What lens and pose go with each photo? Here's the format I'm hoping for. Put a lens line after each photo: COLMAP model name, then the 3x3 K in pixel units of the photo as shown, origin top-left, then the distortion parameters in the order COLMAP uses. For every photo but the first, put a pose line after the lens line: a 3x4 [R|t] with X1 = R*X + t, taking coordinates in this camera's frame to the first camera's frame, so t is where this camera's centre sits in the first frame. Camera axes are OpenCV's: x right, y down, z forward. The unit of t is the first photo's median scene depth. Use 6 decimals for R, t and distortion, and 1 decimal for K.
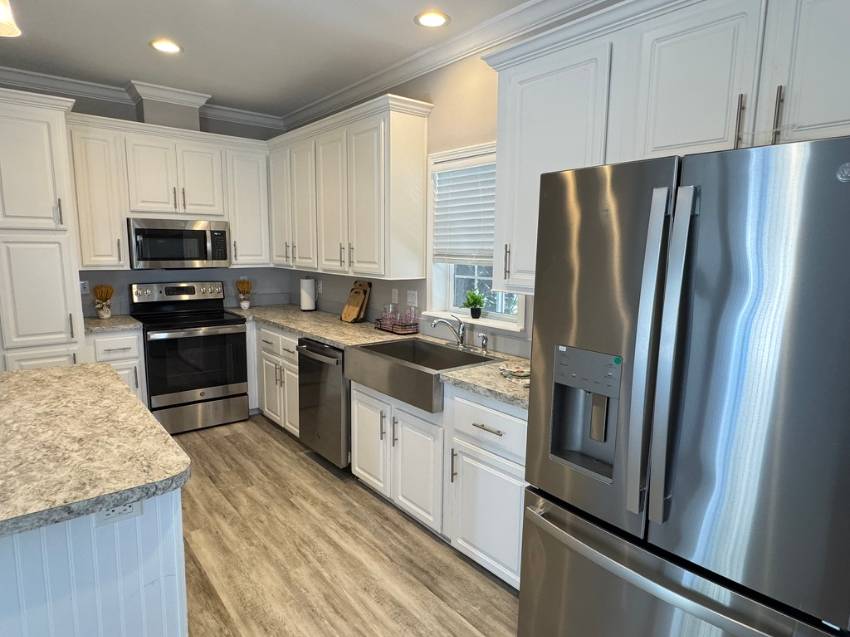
lens RADIAL K [[497.4, 0, 418.8], [0, 497.4, 319.0], [0, 0, 1]] dist [-0.000594, 0.001830]
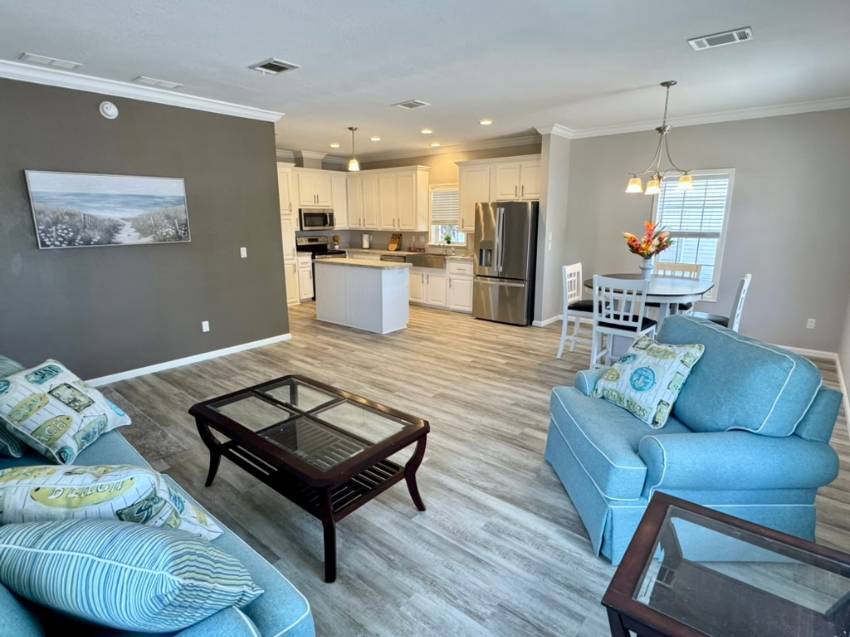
lens RADIAL K [[452.6, 0, 421.3], [0, 452.6, 316.9], [0, 0, 1]] dist [-0.001744, -0.000482]
pose [[0.981581, -0.053919, 0.183280, -0.516758], [0.040393, 0.996232, 0.076745, 0.200442], [-0.186728, -0.067928, 0.980060, -1.487108]]
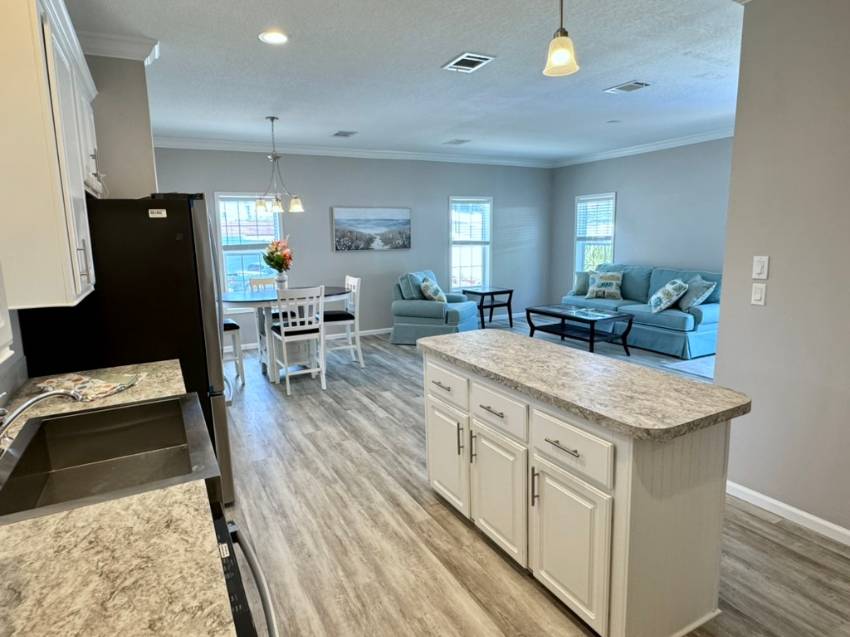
lens RADIAL K [[507.2, 0, 424.0], [0, 507.2, 316.7], [0, 0, 1]] dist [-0.002127, 0.000324]
pose [[-0.981345, -0.019880, 0.191225, -0.371233], [0.040158, 0.951504, 0.305004, -0.187856], [-0.188015, 0.306994, -0.932955, 1.223517]]
